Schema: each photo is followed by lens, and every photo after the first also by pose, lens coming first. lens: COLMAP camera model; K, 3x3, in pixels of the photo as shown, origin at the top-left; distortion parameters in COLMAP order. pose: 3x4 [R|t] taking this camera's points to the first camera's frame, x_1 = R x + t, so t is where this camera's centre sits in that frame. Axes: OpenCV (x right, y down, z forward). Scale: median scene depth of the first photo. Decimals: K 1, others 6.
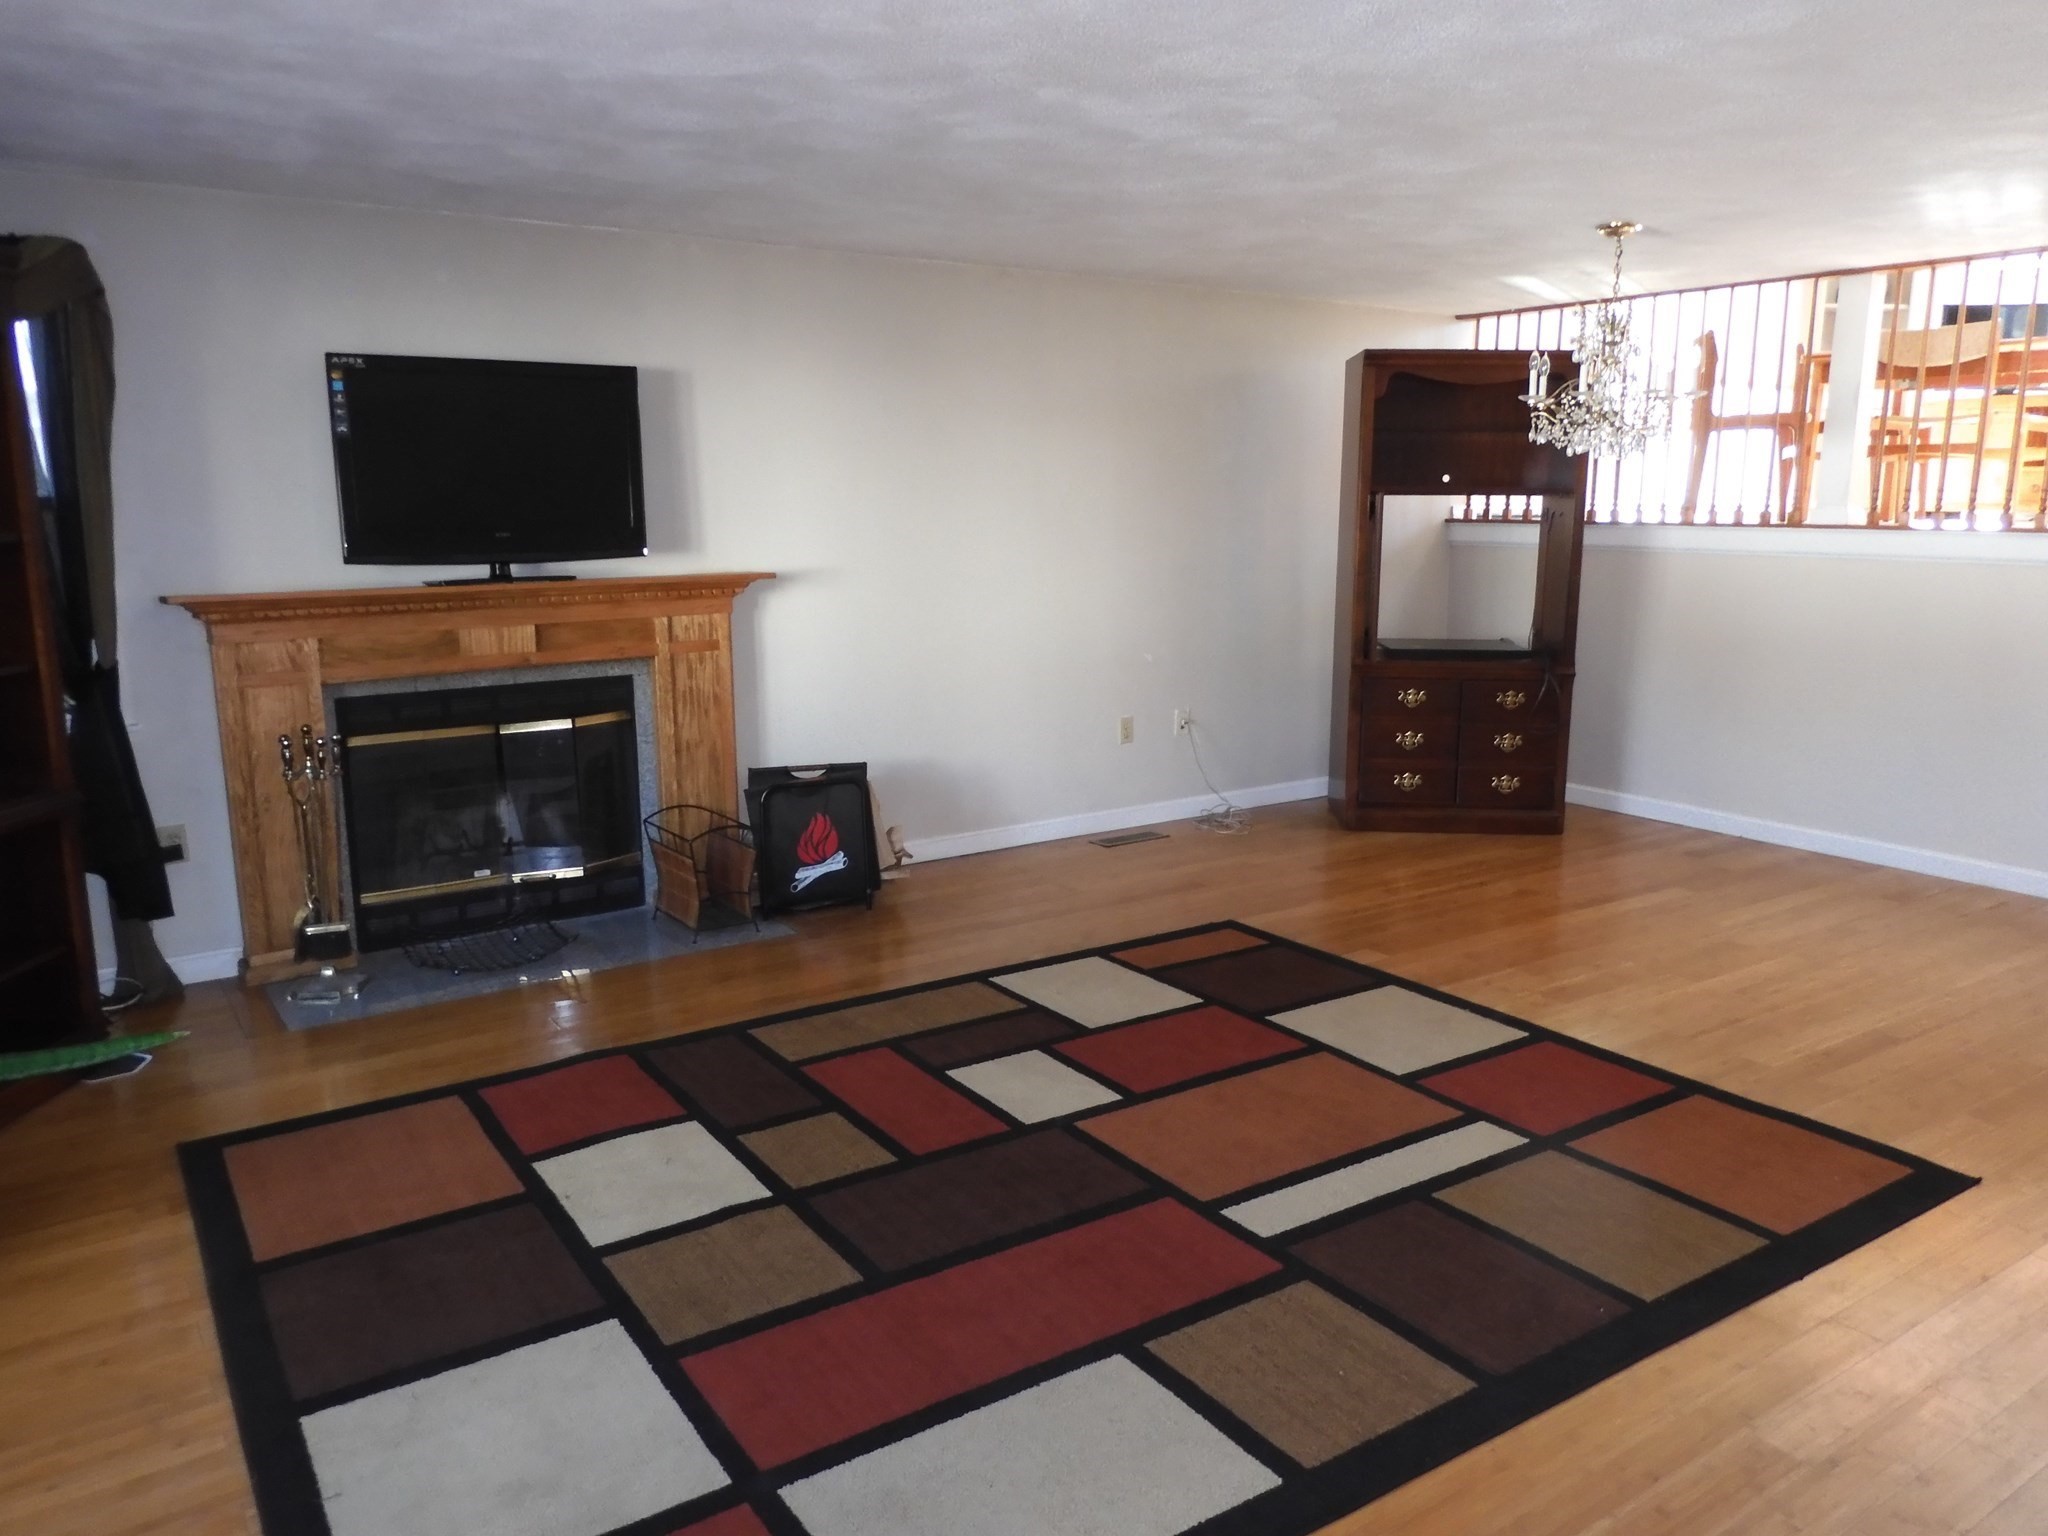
lens RADIAL K [[1475.4, 0, 1024.3], [0, 1475.4, 776.4], [0, 0, 1]] dist [0.003997, 0.011288]
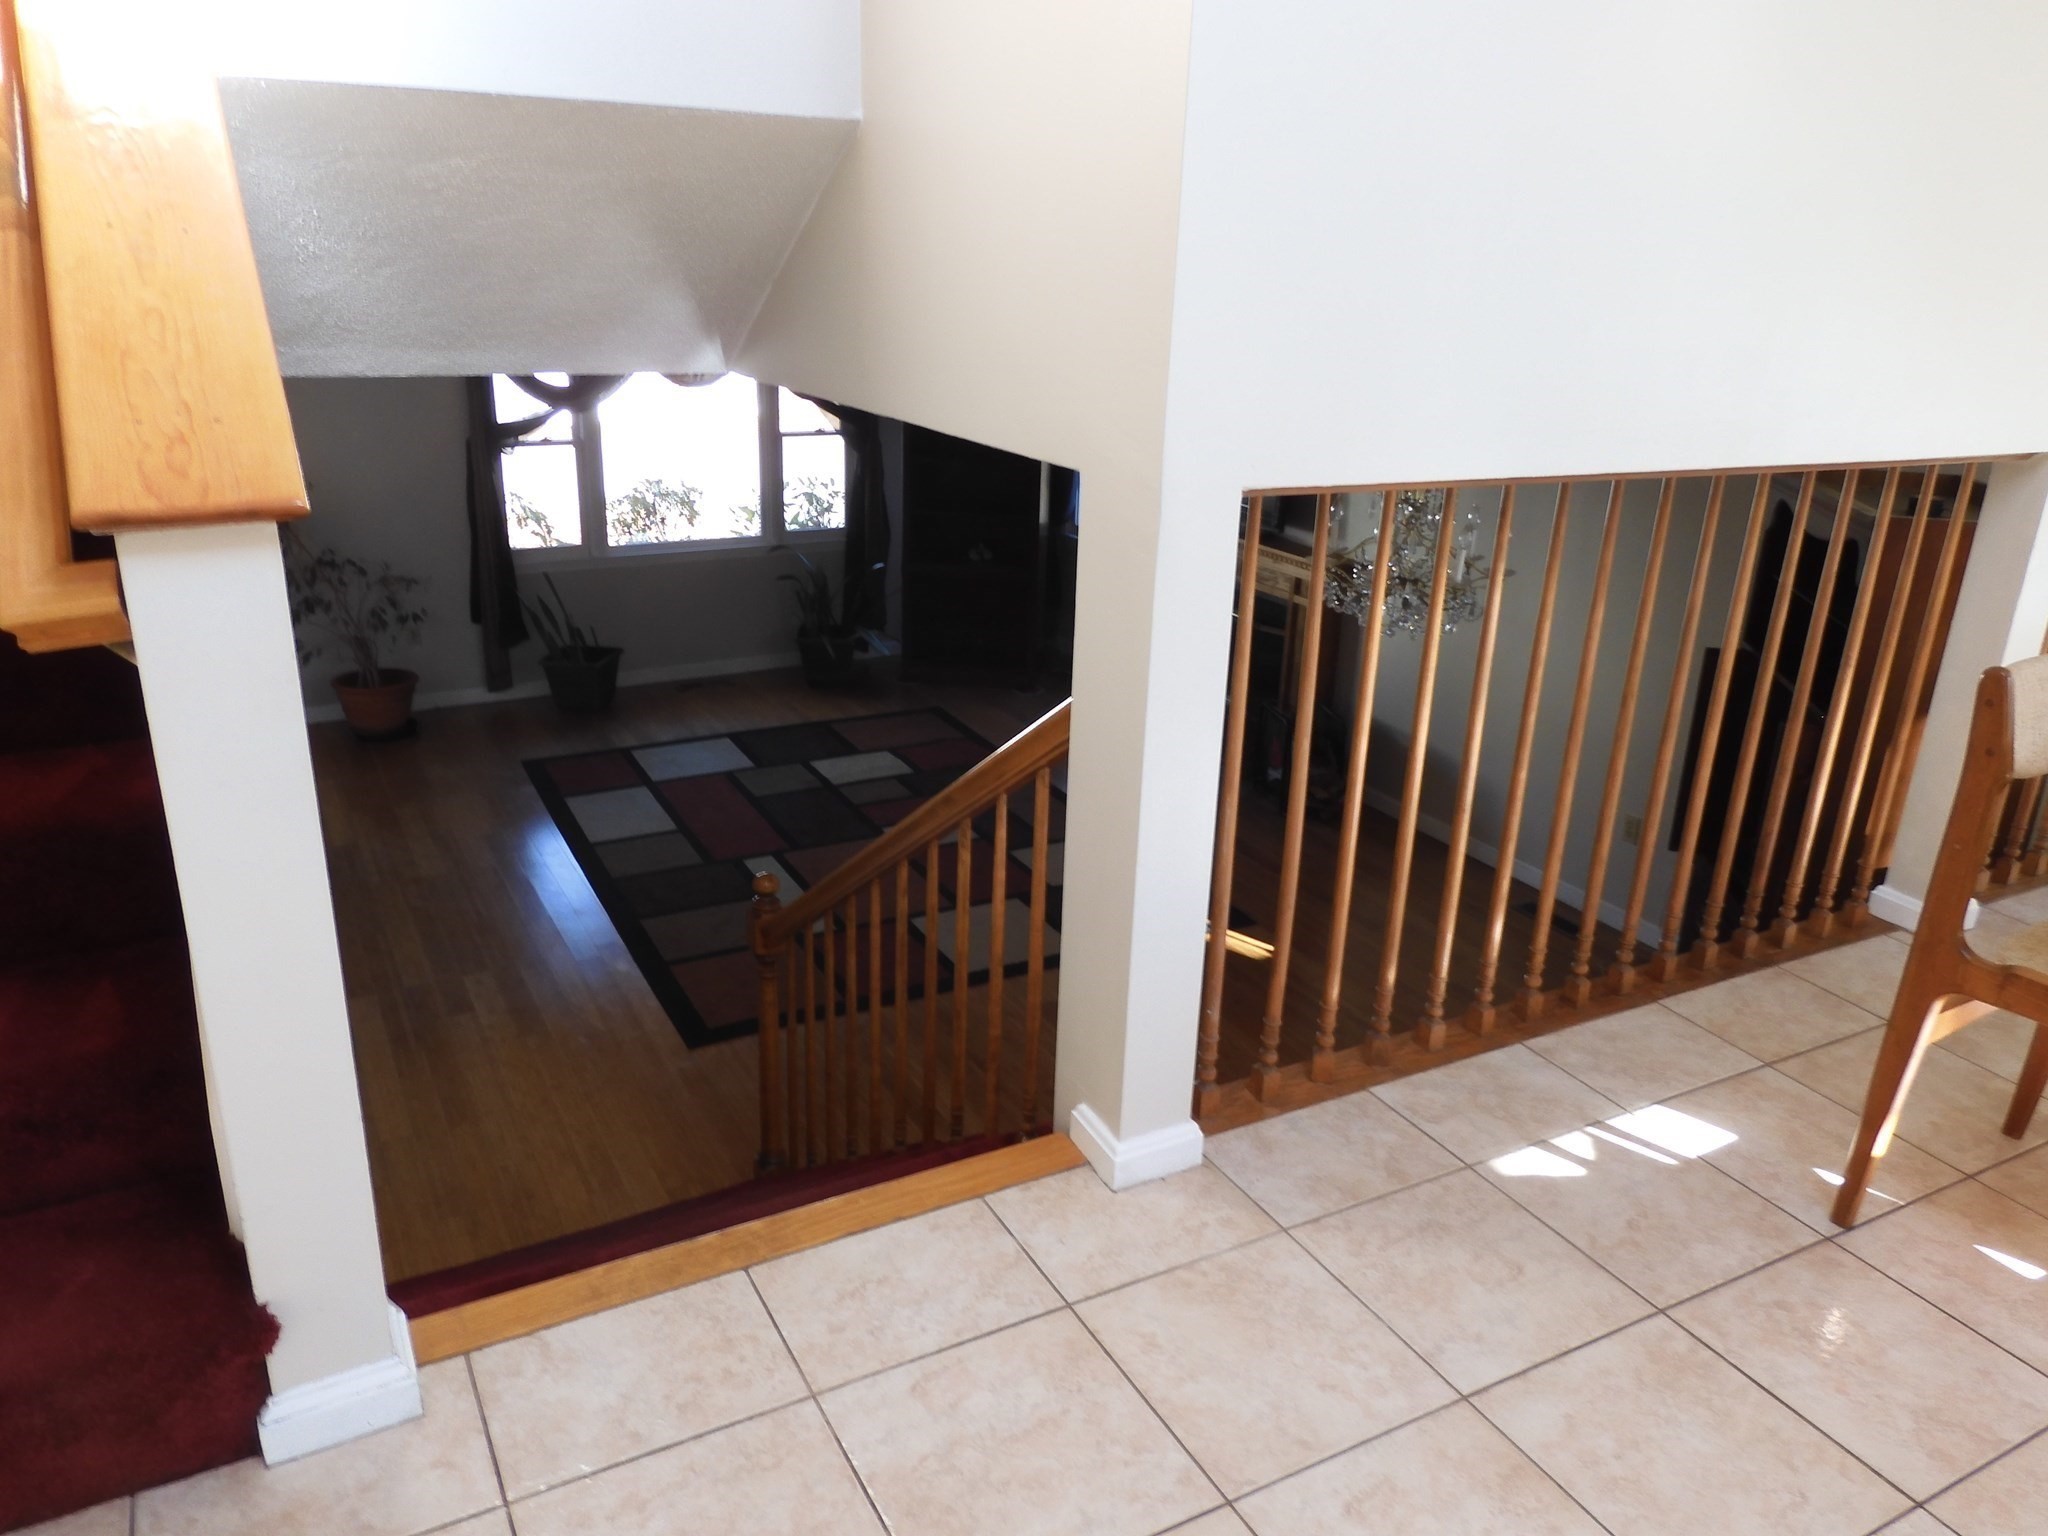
lens RADIAL K [[1475.4, 0, 1018.7], [0, 1475.4, 759.1], [0, 0, 1]] dist [0.003997, 0.011288]
pose [[-0.101471, 0.339266, -0.935202, 1.656404], [-0.216608, 0.909966, 0.353613, -0.545411], [0.970971, 0.238453, -0.018847, 1.077054]]
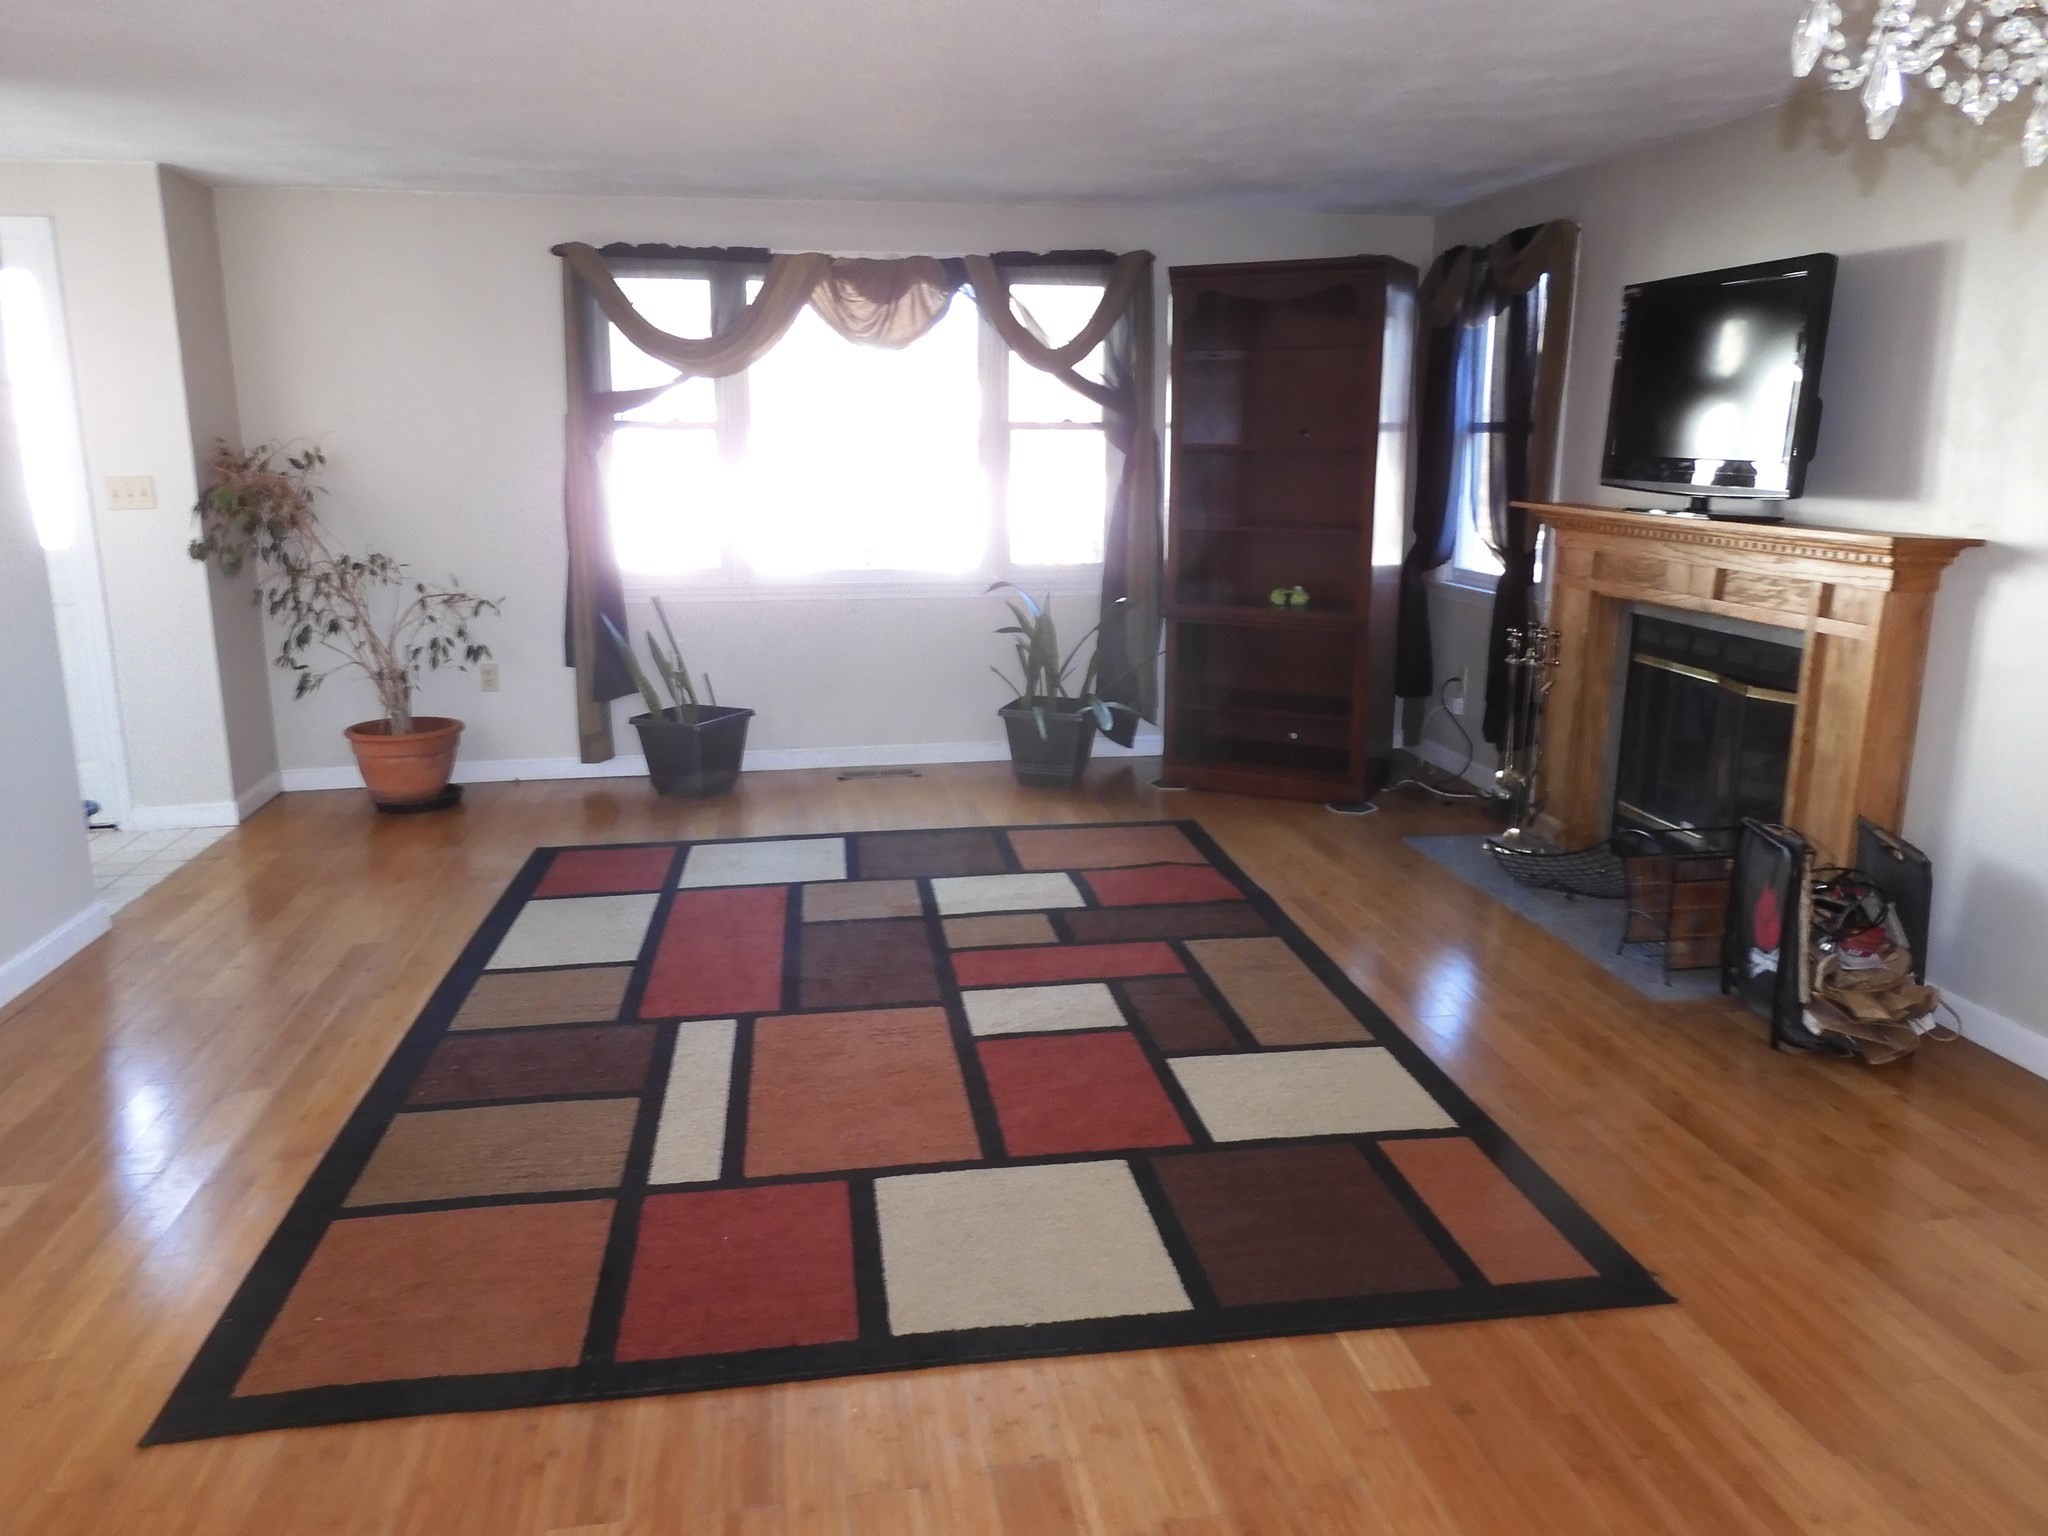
lens RADIAL K [[1475.4, 0, 1032.8], [0, 1475.4, 773.8], [0, 0, 1]] dist [0.003997, 0.011288]
pose [[-0.413302, 0.213488, -0.885214, 0.835563], [-0.171301, 0.936543, 0.305847, -0.240387], [0.894336, 0.278046, -0.350505, 1.251133]]
